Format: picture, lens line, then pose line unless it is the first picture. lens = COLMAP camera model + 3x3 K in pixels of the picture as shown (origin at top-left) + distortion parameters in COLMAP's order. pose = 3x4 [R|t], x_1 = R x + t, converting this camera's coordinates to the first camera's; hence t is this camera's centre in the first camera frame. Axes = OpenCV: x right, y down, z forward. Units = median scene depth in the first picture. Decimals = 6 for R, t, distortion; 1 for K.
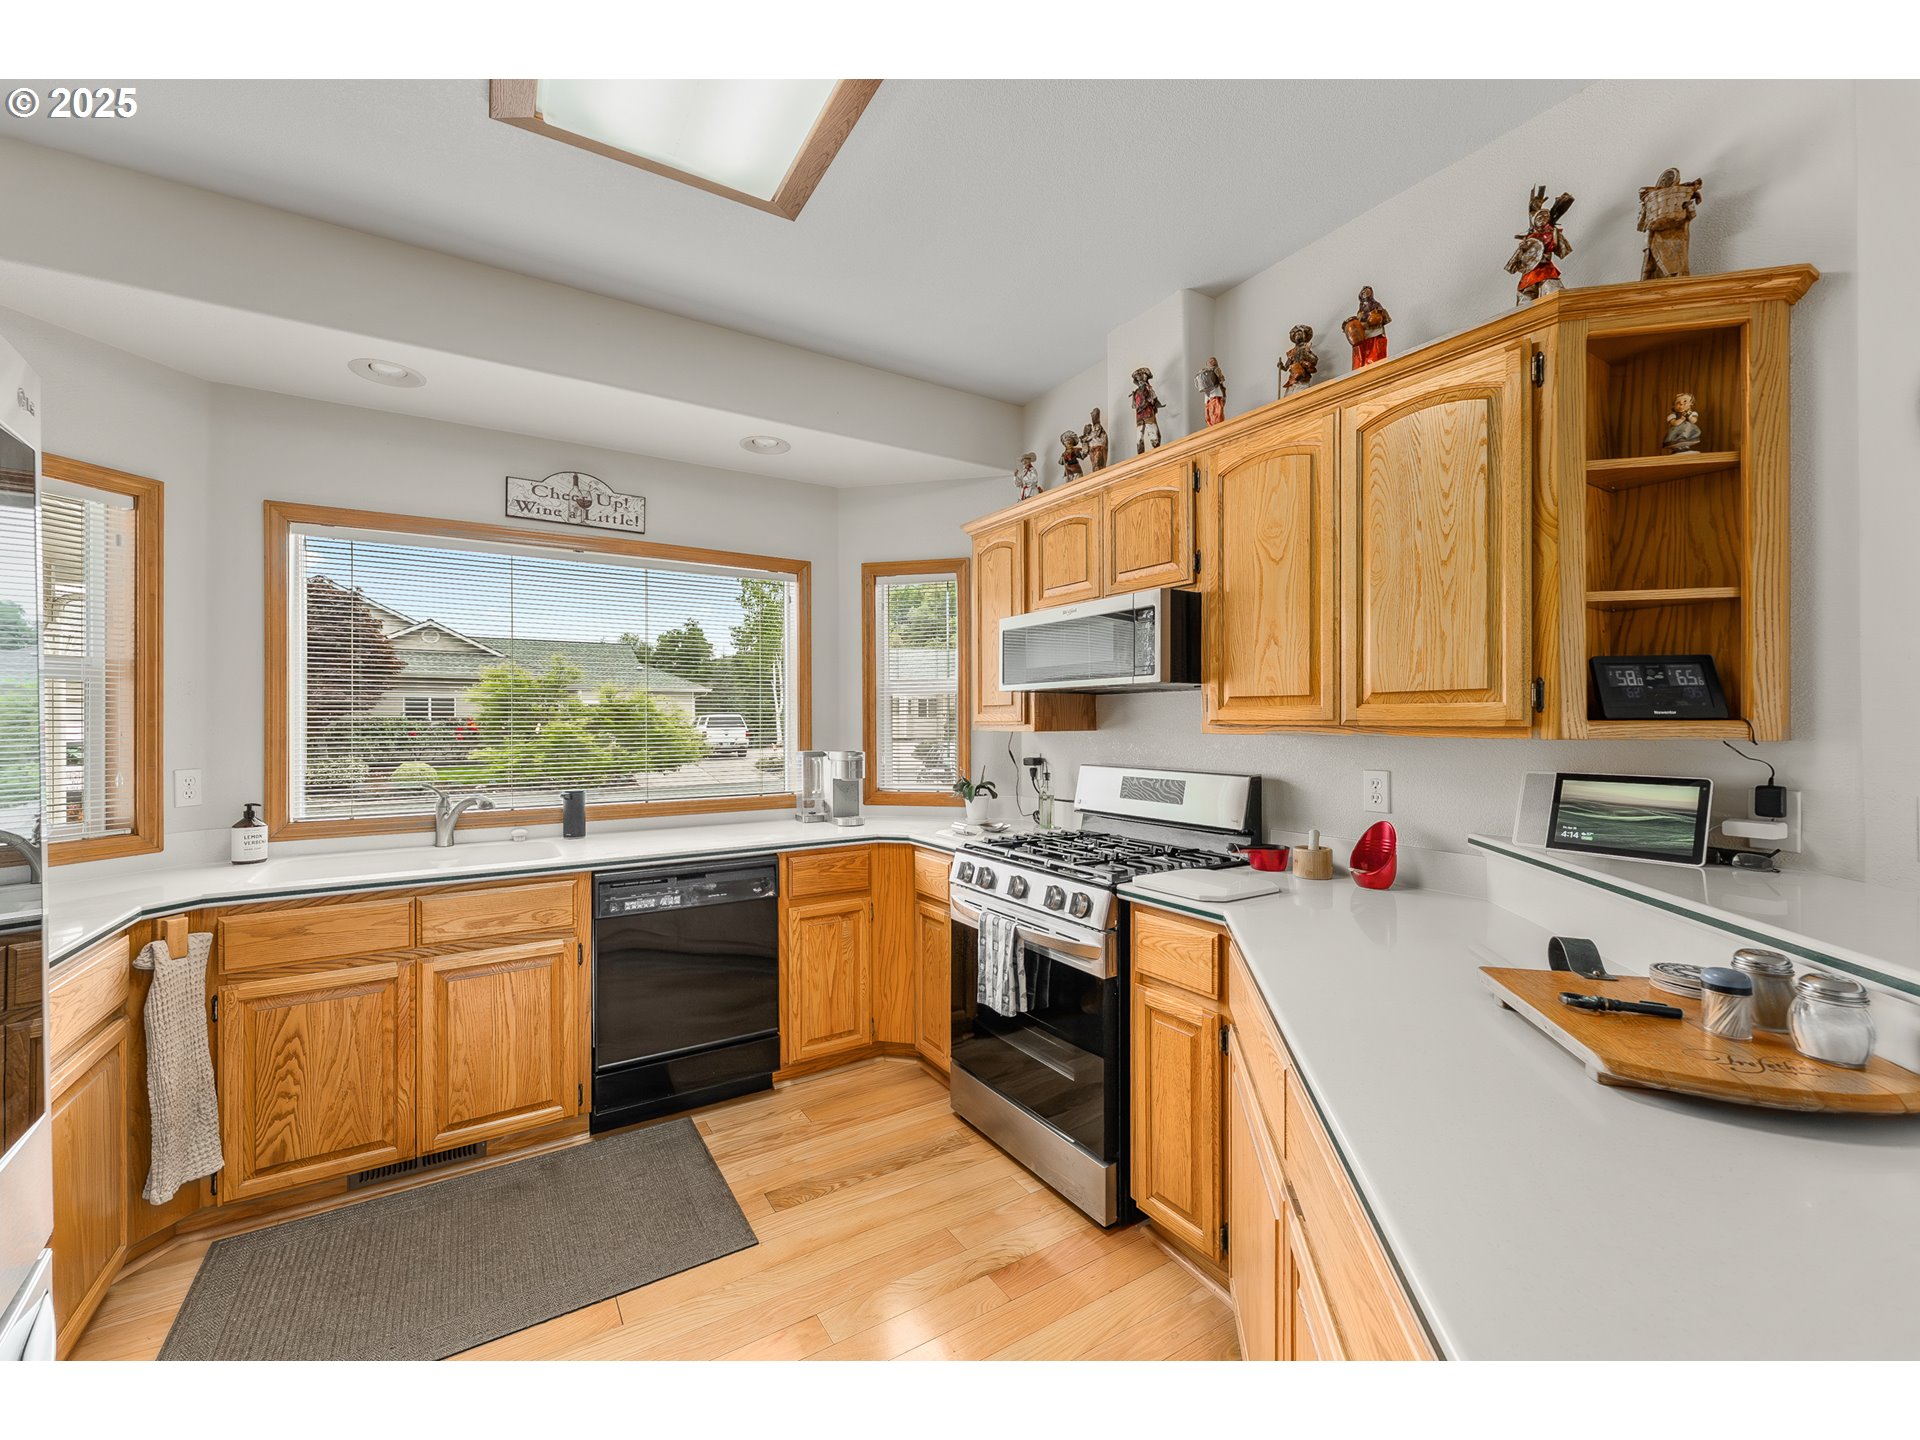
lens RADIAL K [[785.6, 0, 966.0], [0, 785.6, 731.8], [0, 0, 1]] dist [-0.002184, -0.000437]
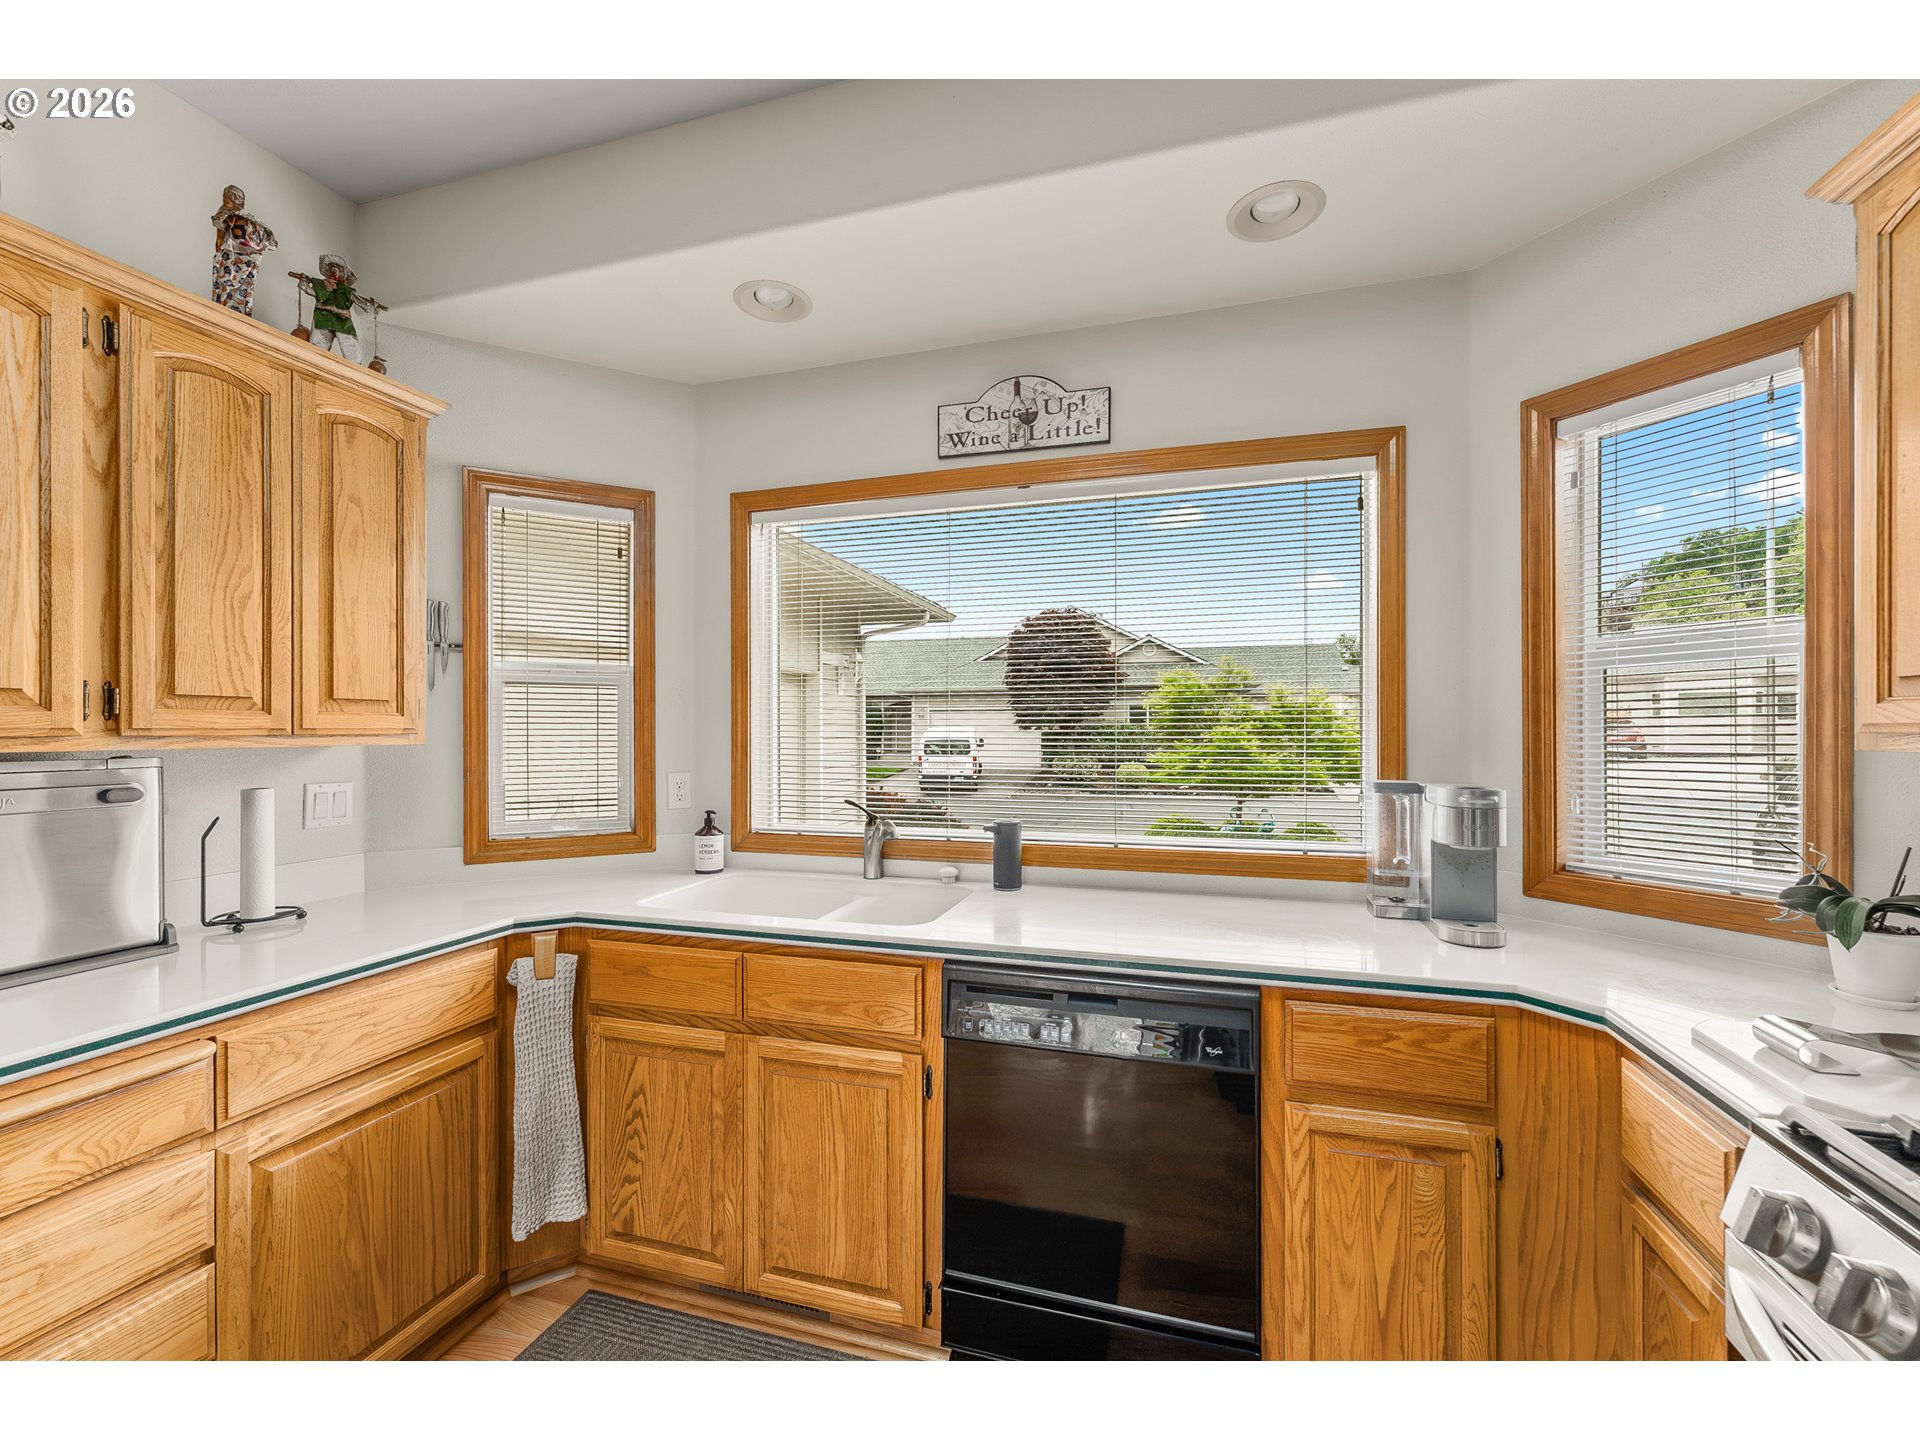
lens RADIAL K [[799.4, 0, 954.3], [0, 799.4, 731.2], [0, 0, 1]] dist [0.001316, 0.000457]
pose [[0.649697, 0.005441, -0.760174, 0.021178], [-0.010783, 0.999940, -0.002059, -0.005899], [0.760117, 0.009534, 0.649716, 0.499595]]
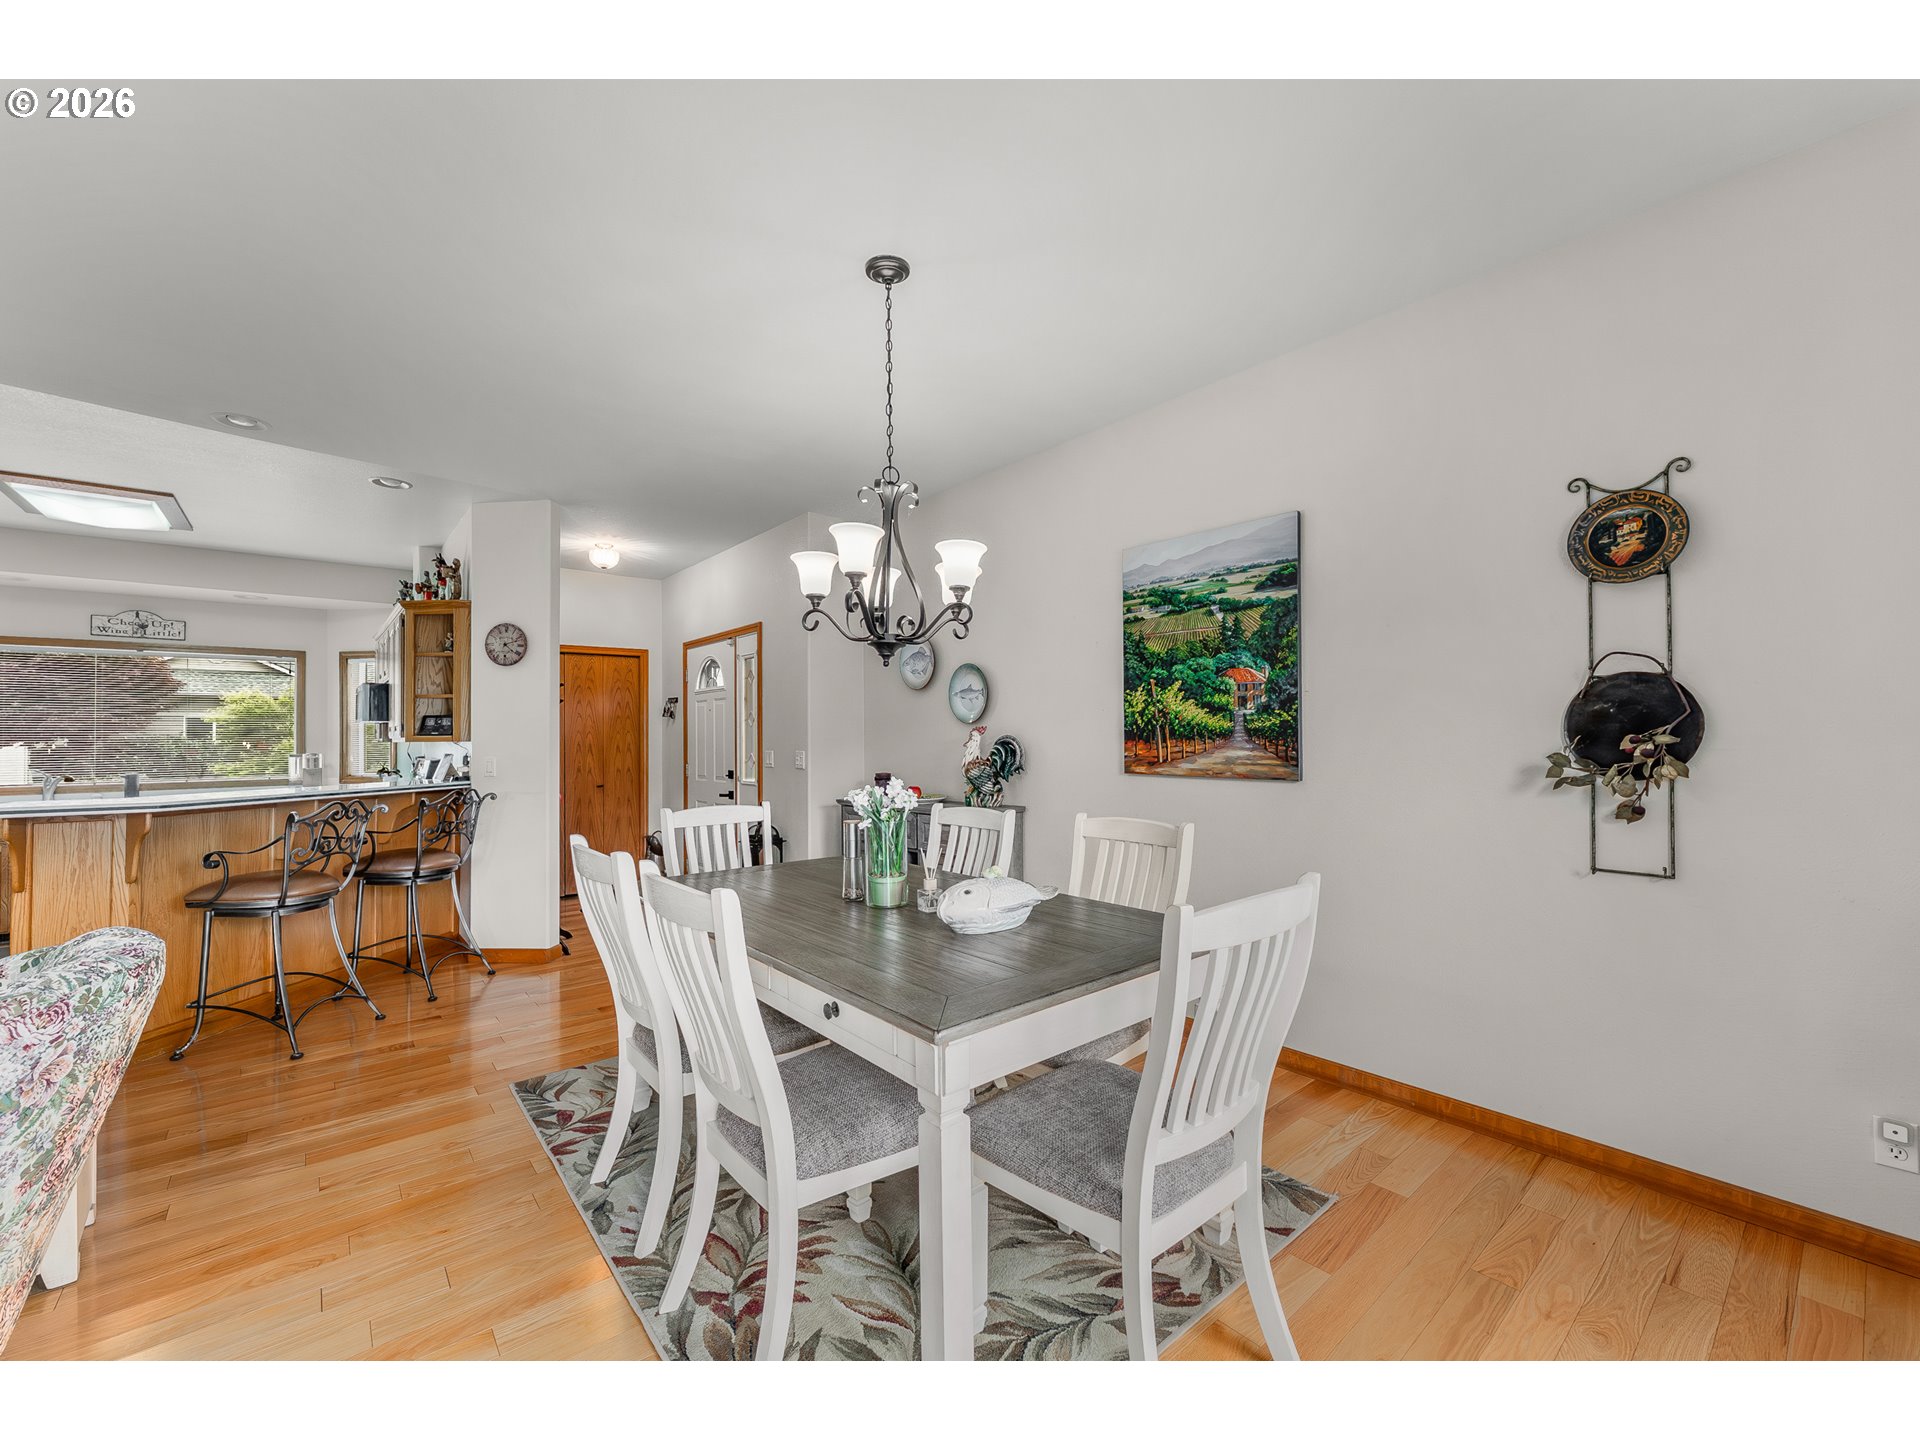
lens RADIAL K [[785.6, 0, 966.0], [0, 785.6, 731.8], [0, 0, 1]] dist [-0.002184, -0.000437]
pose [[0.990681, -0.000125, 0.136205, 1.298276], [0.003273, 0.999733, -0.022888, 0.019715], [-0.136166, 0.023121, 0.990416, -1.216444]]
